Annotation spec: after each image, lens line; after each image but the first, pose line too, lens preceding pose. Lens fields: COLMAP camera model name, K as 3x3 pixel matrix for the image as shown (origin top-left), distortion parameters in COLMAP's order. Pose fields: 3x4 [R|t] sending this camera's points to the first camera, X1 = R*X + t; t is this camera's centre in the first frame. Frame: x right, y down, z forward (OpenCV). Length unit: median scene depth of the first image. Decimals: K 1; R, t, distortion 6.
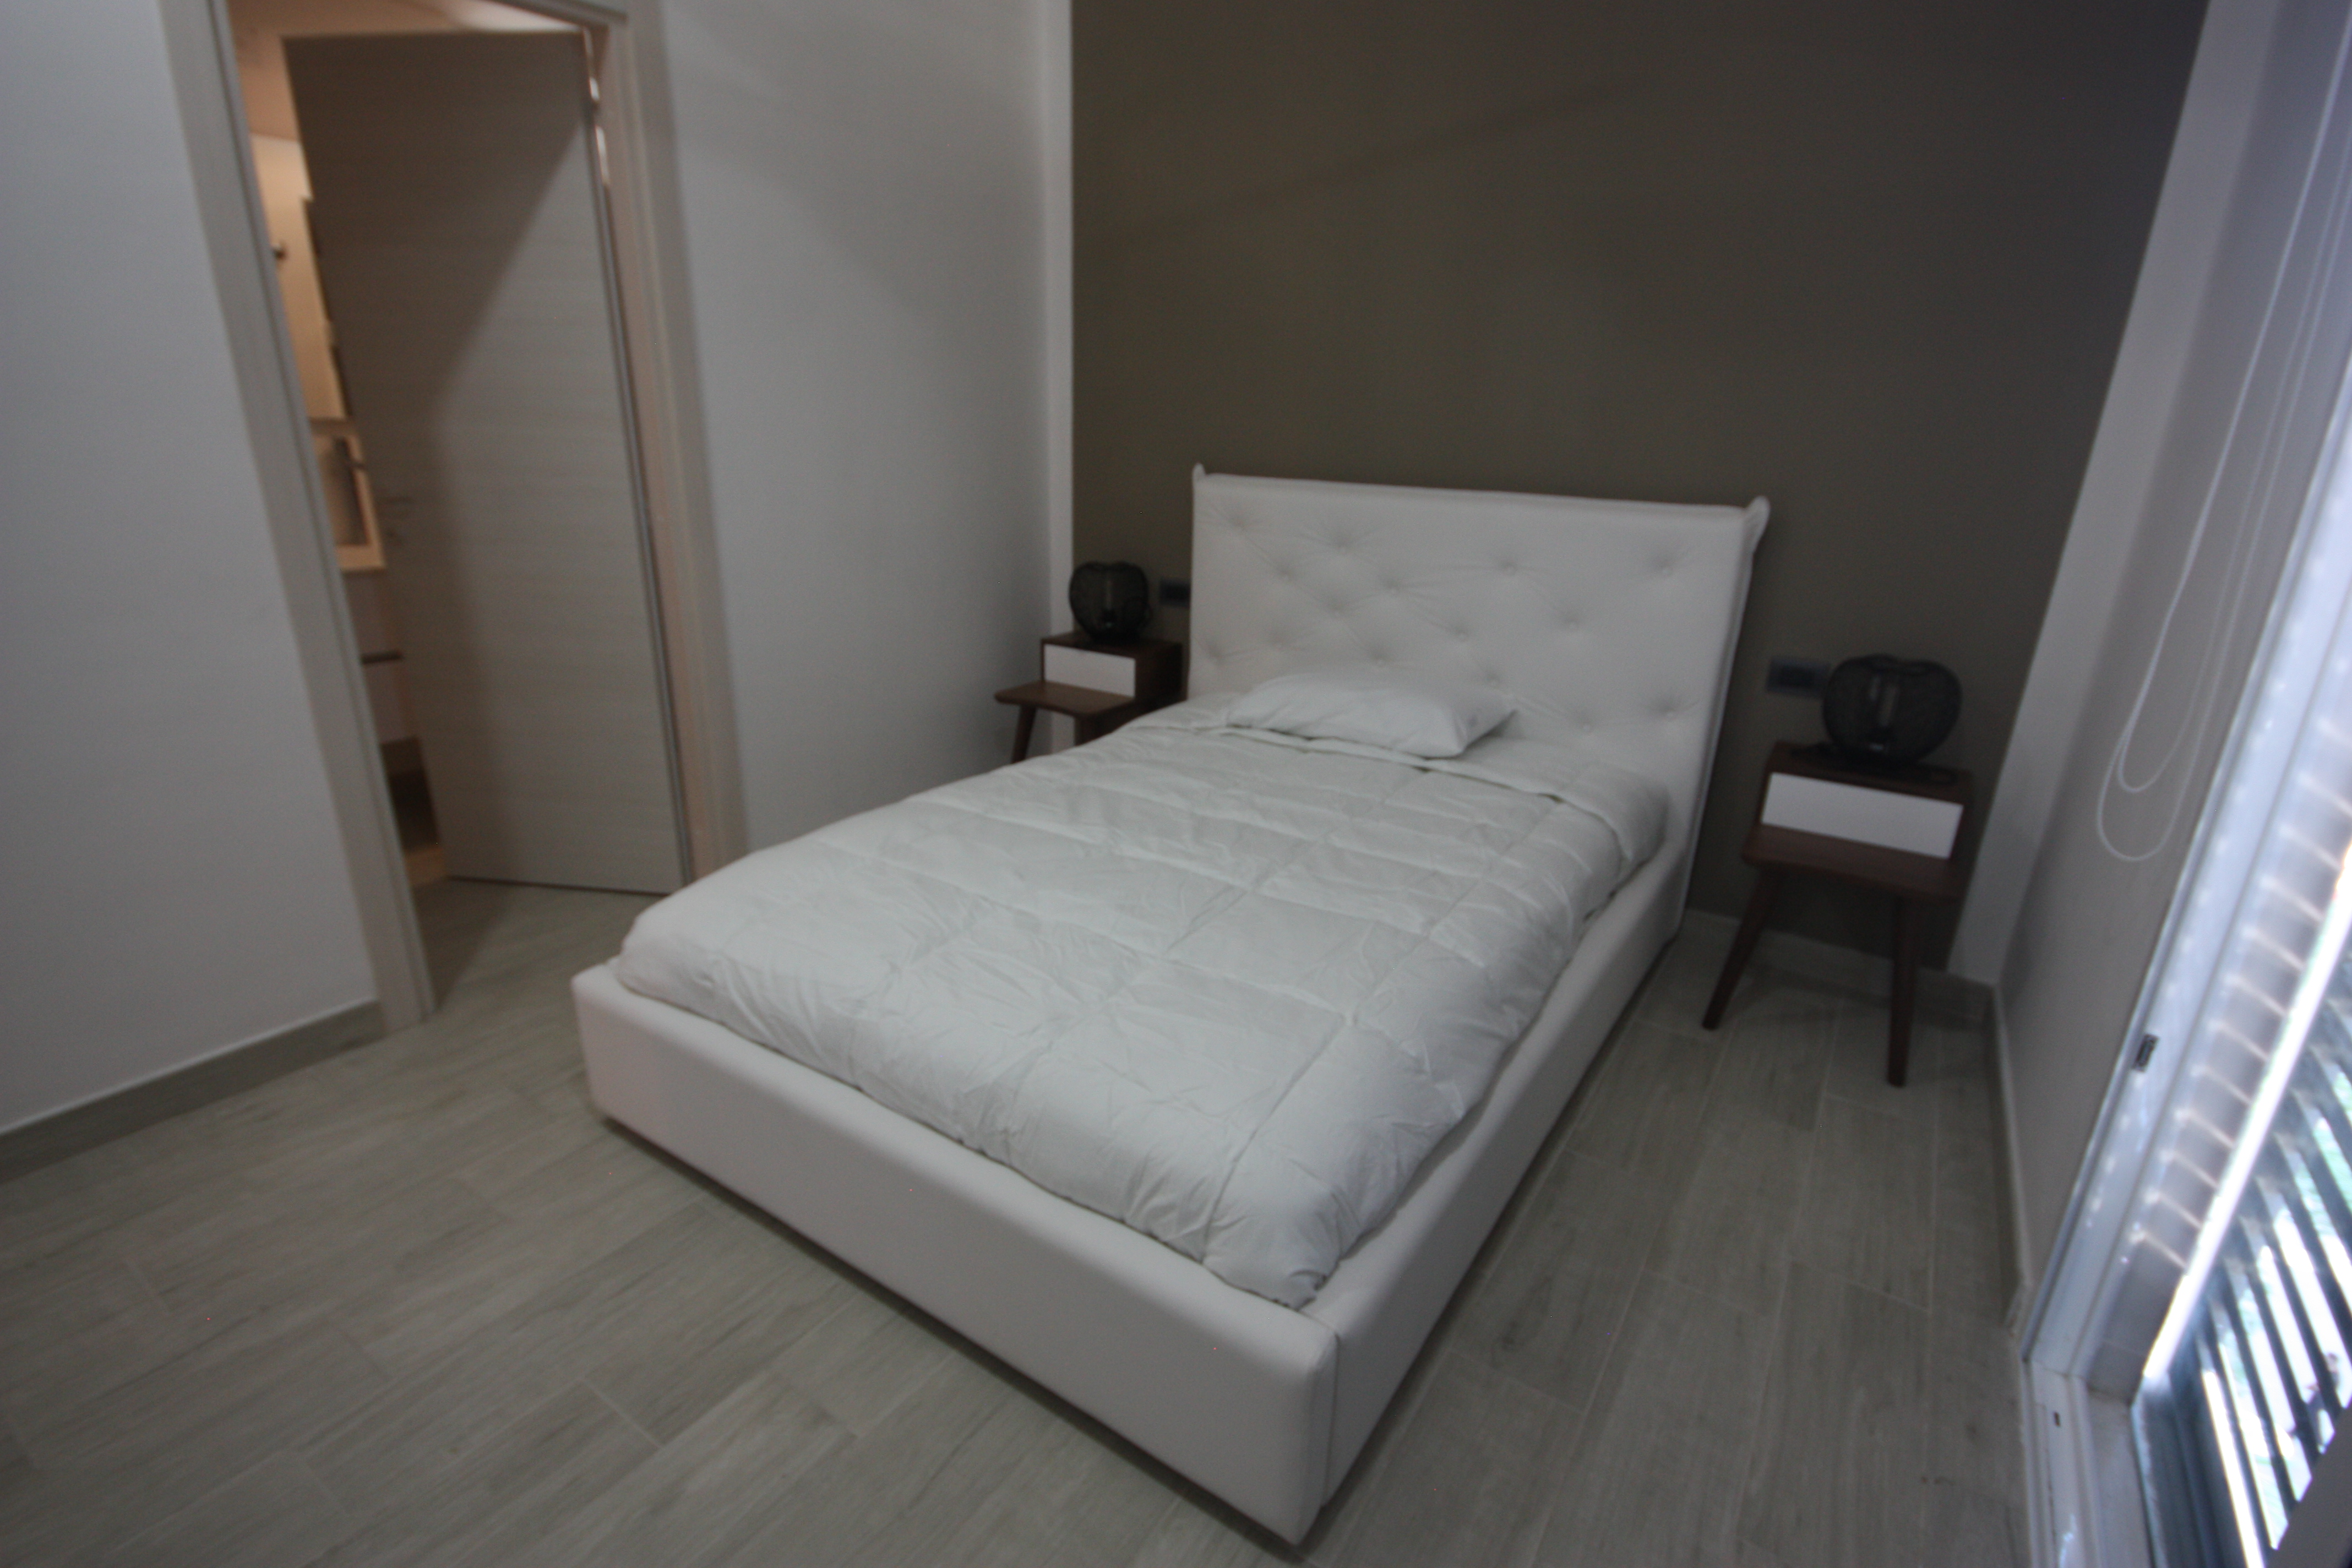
lens RADIAL K [[1106.5, 0, 1170.0], [0, 1106.5, 796.7], [0, 0, 1]] dist [-0.009749, -0.005792]
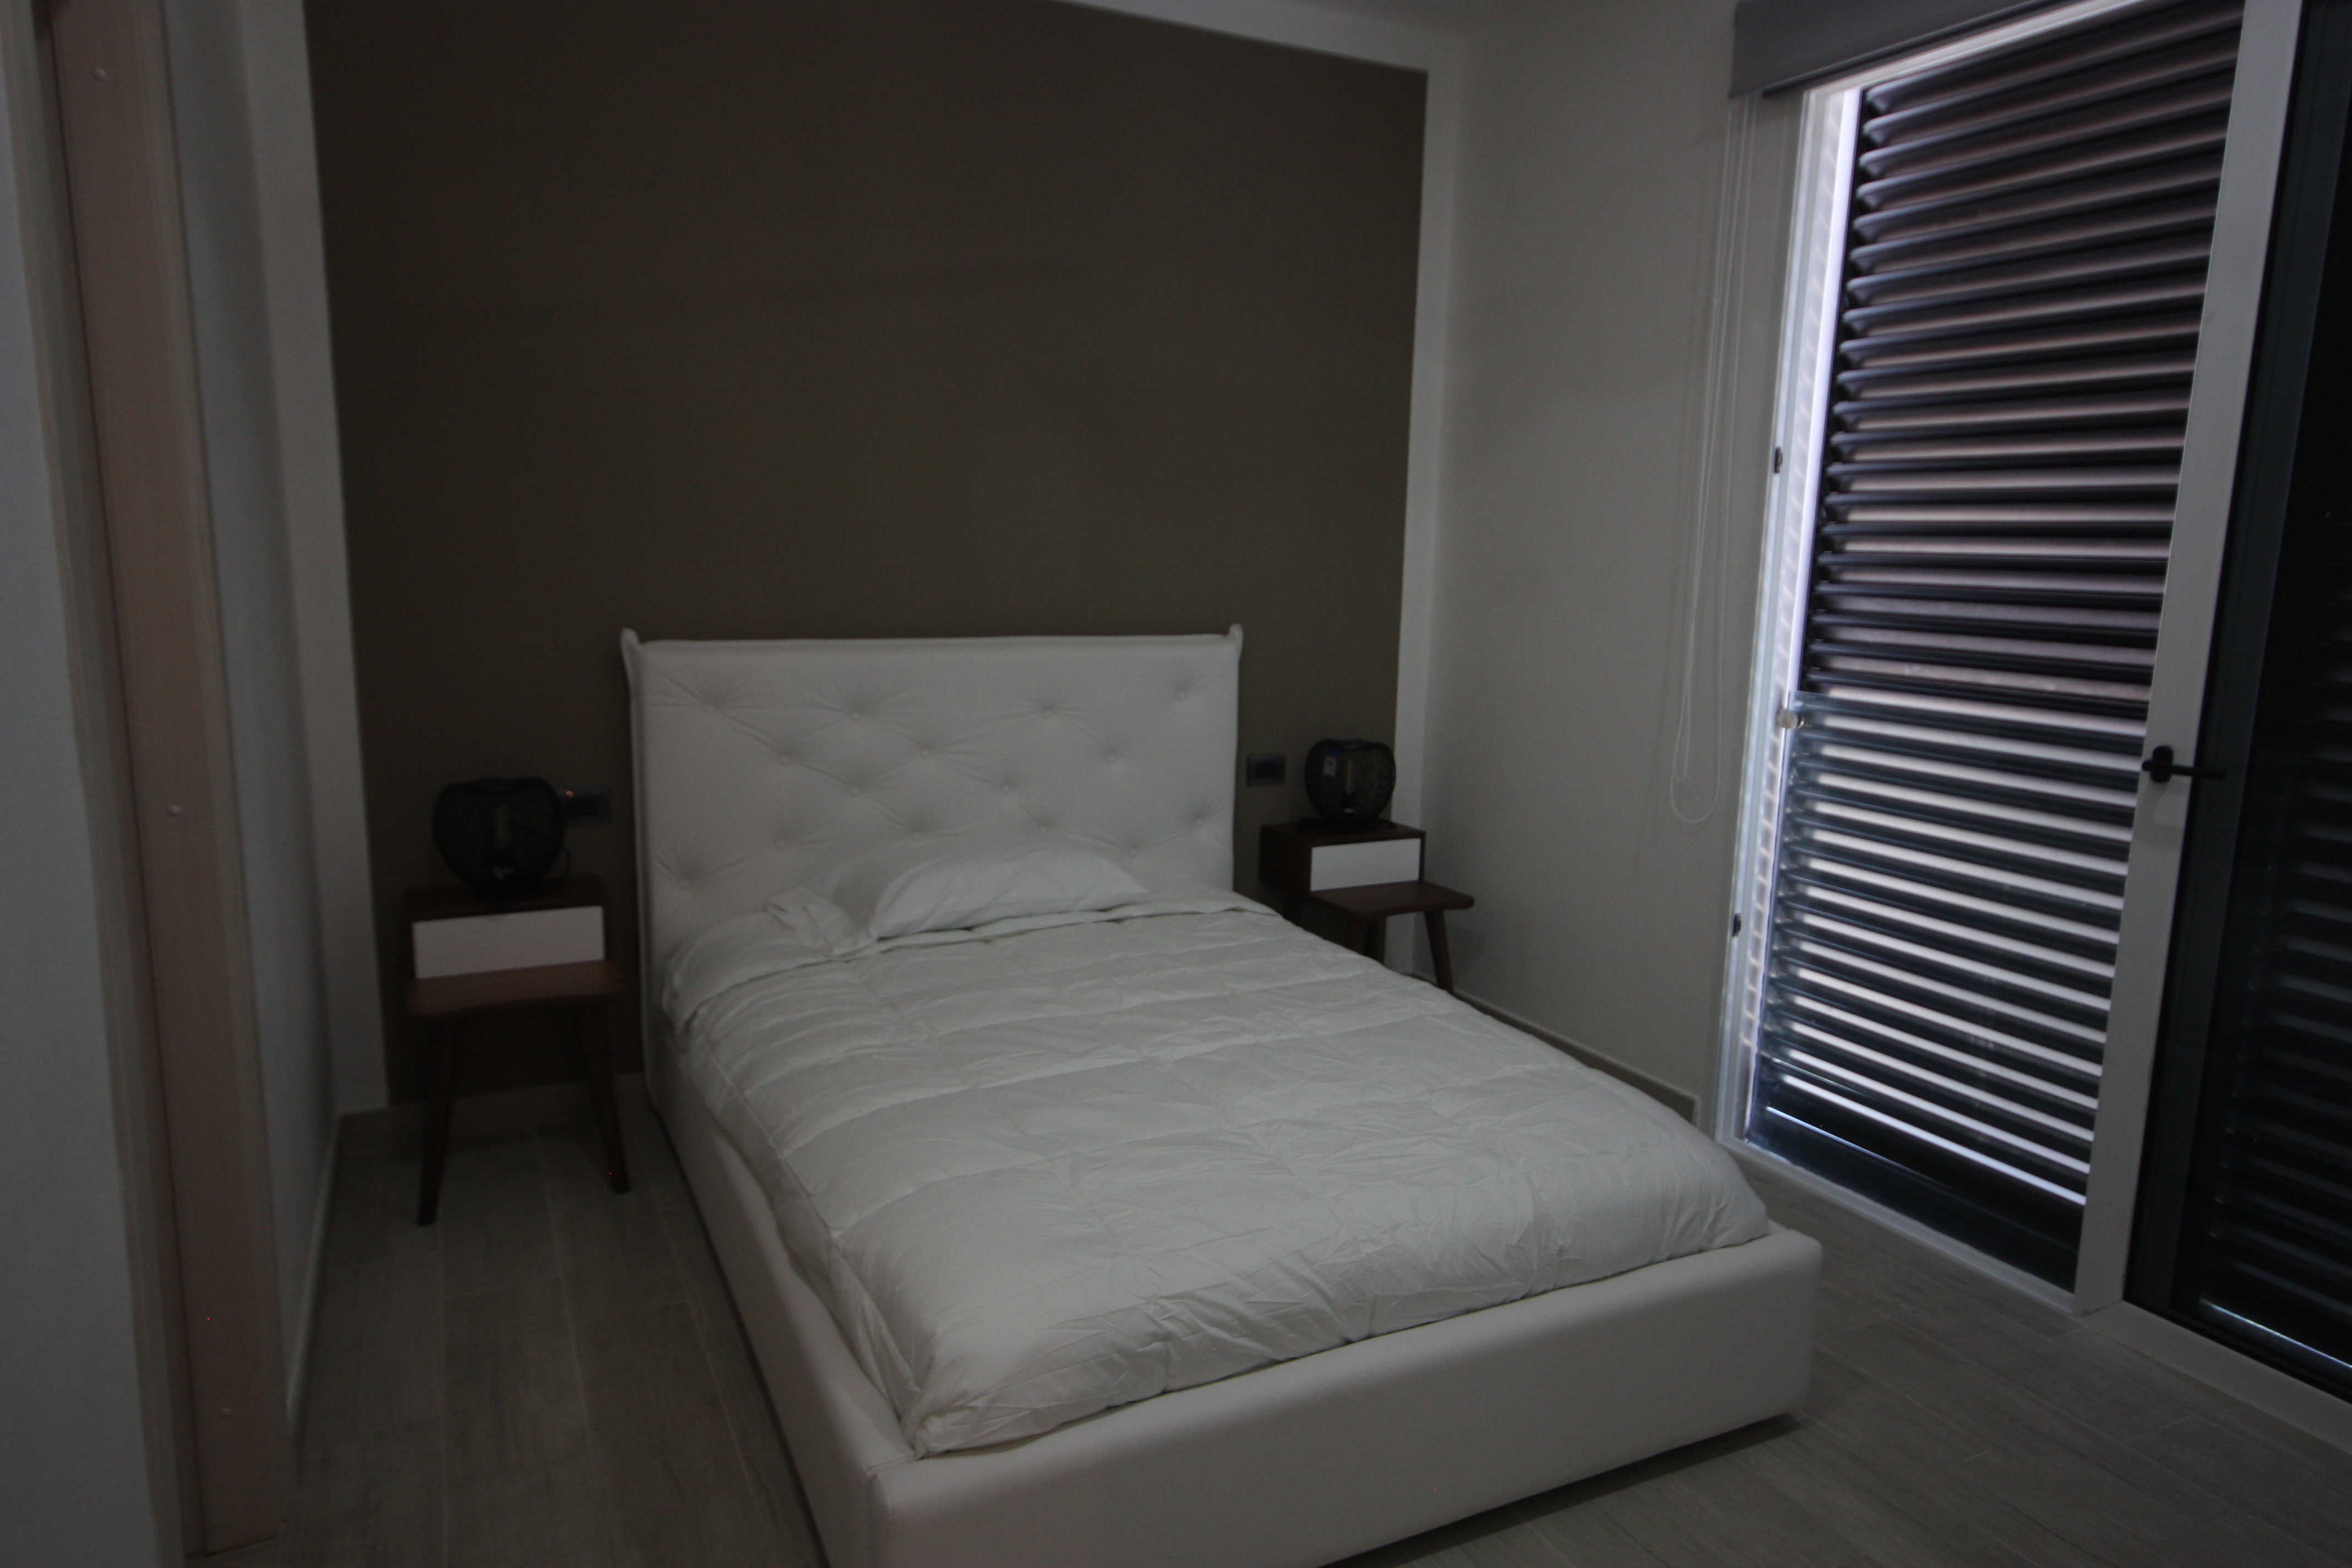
lens RADIAL K [[1511.6, 0, 1170.0], [0, 1511.6, 794.3], [0, 0, 1]] dist [0.011206, 0.008097]
pose [[0.494003, -0.166985, 0.853274, -0.902514], [0.276894, 0.960502, 0.027661, -0.162131], [-0.824191, 0.222602, 0.520728, 0.259852]]
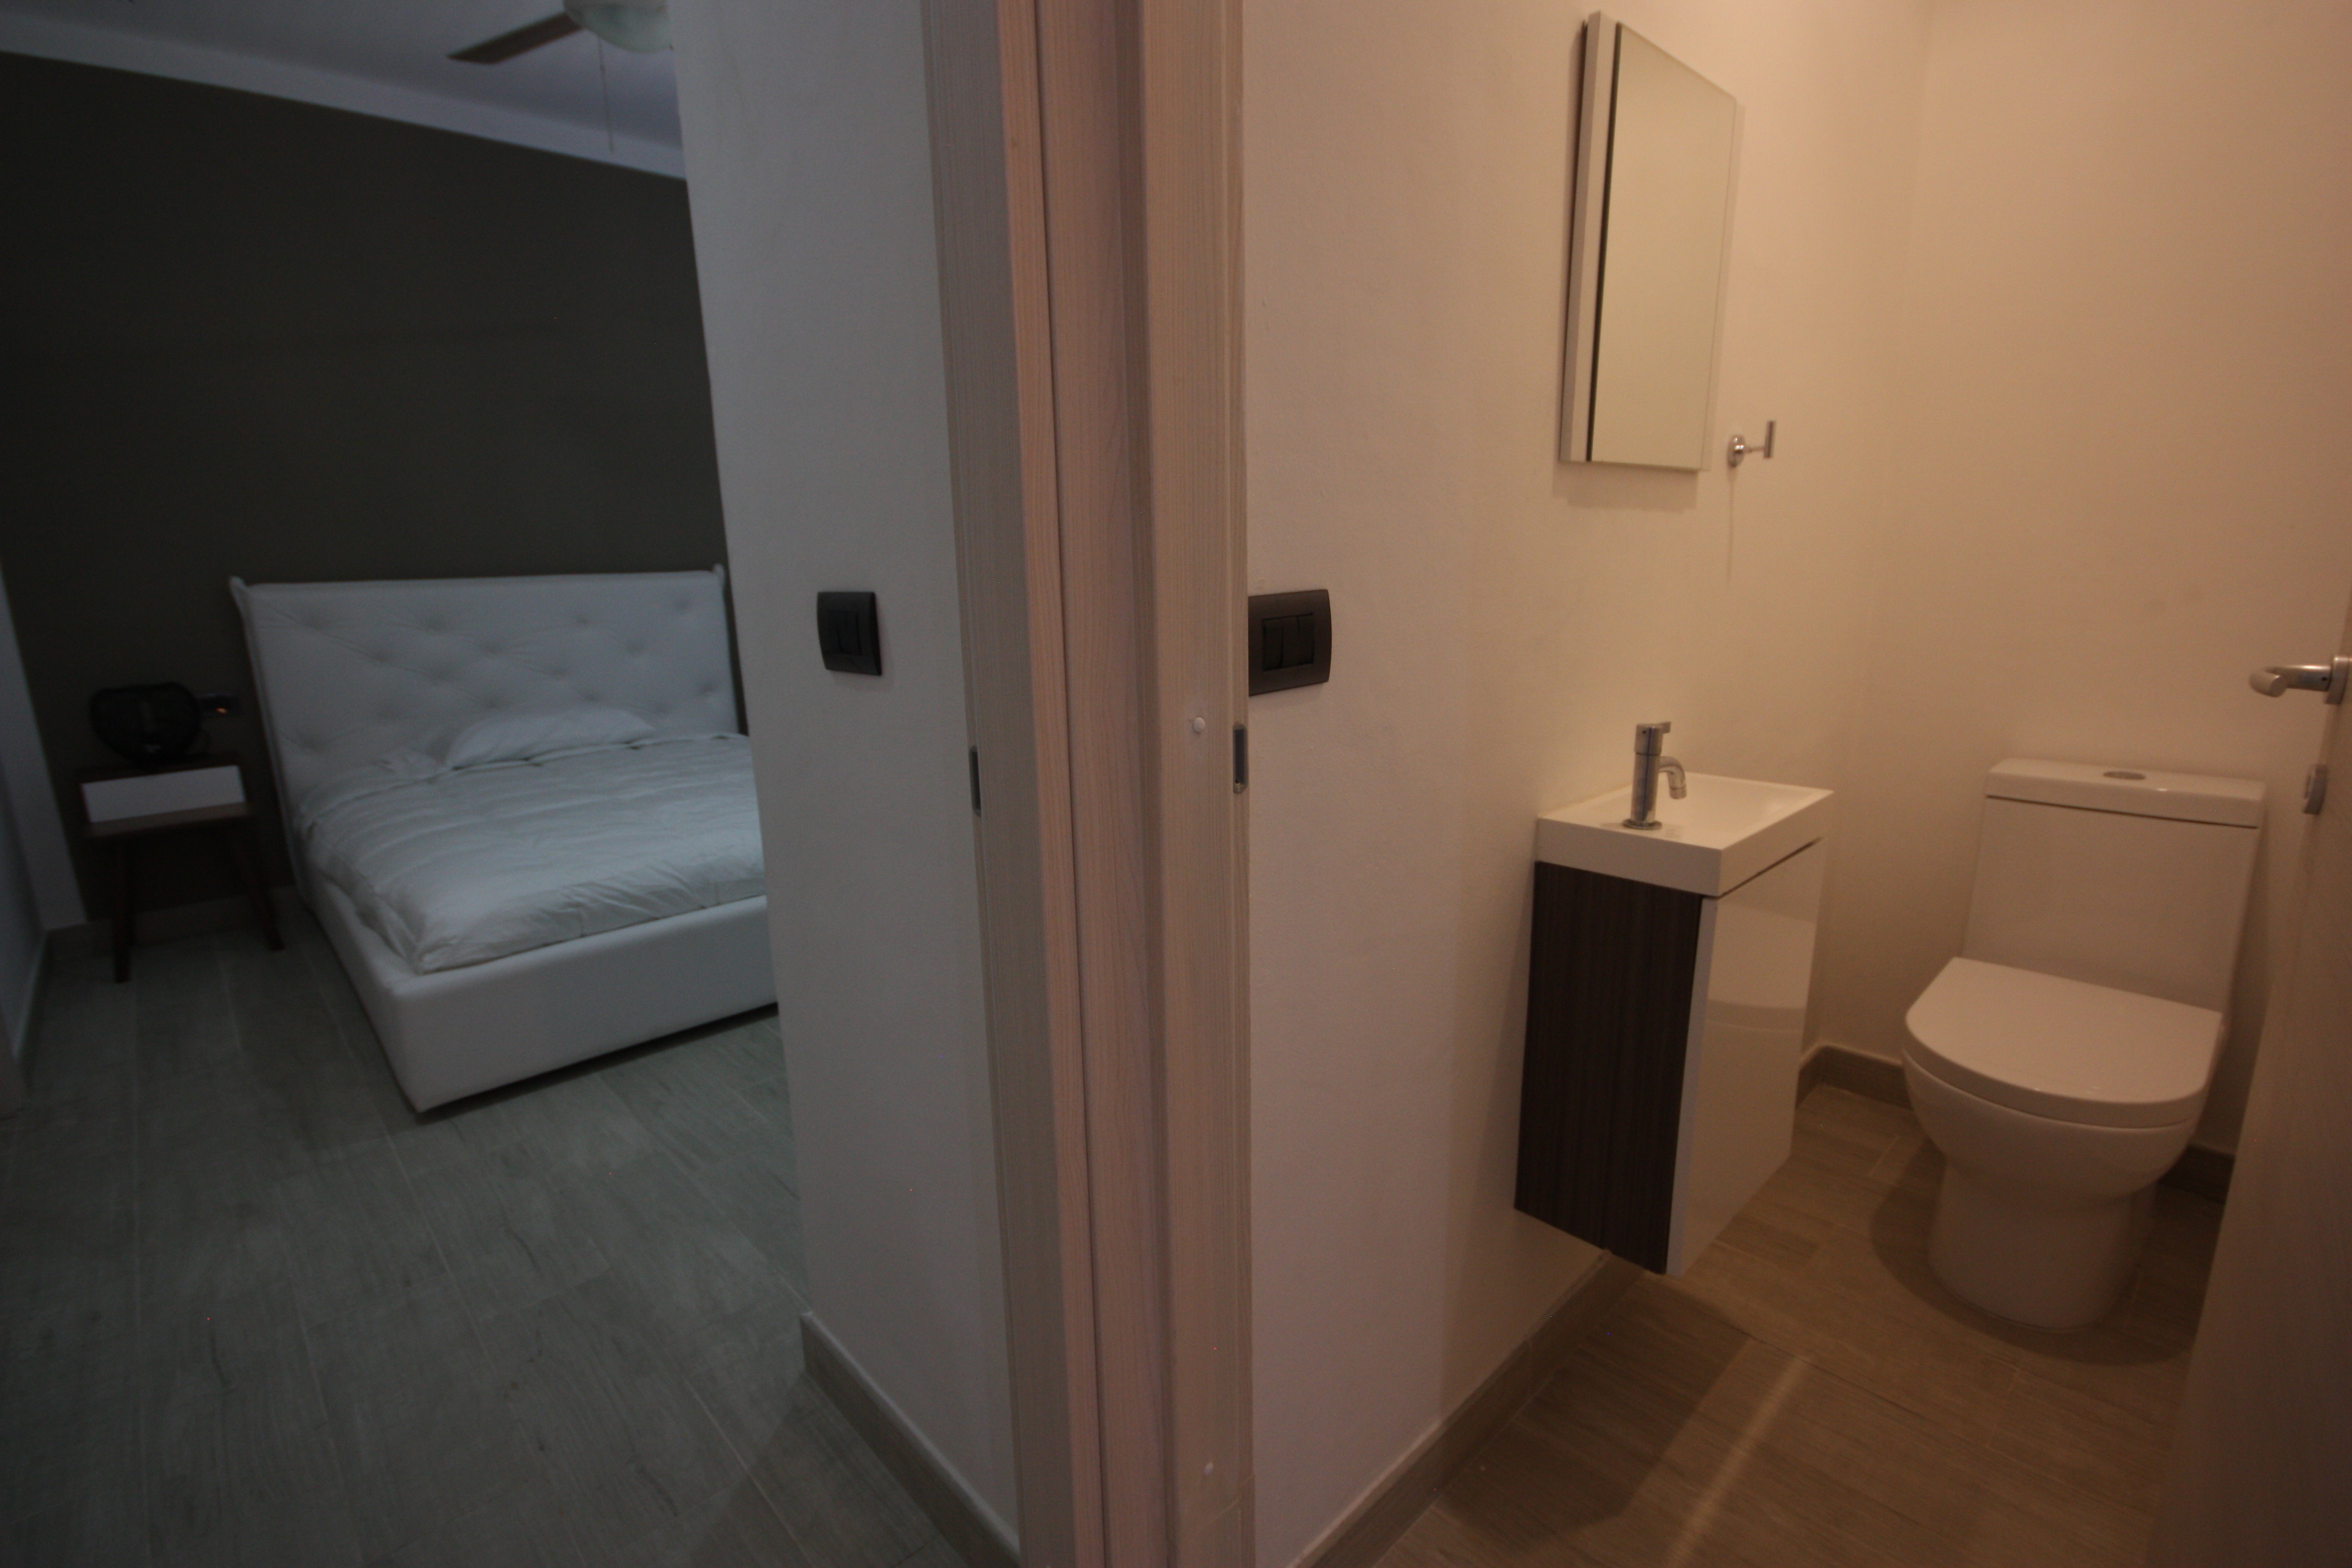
lens RADIAL K [[1106.5, 0, 1229.6], [0, 1106.5, 794.1], [0, 0, 1]] dist [-0.009749, -0.005792]
pose [[0.186812, -0.244142, 0.951575, -1.138410], [0.342113, 0.924163, 0.169946, 0.059509], [-0.920902, 0.293798, 0.256169, -0.136157]]
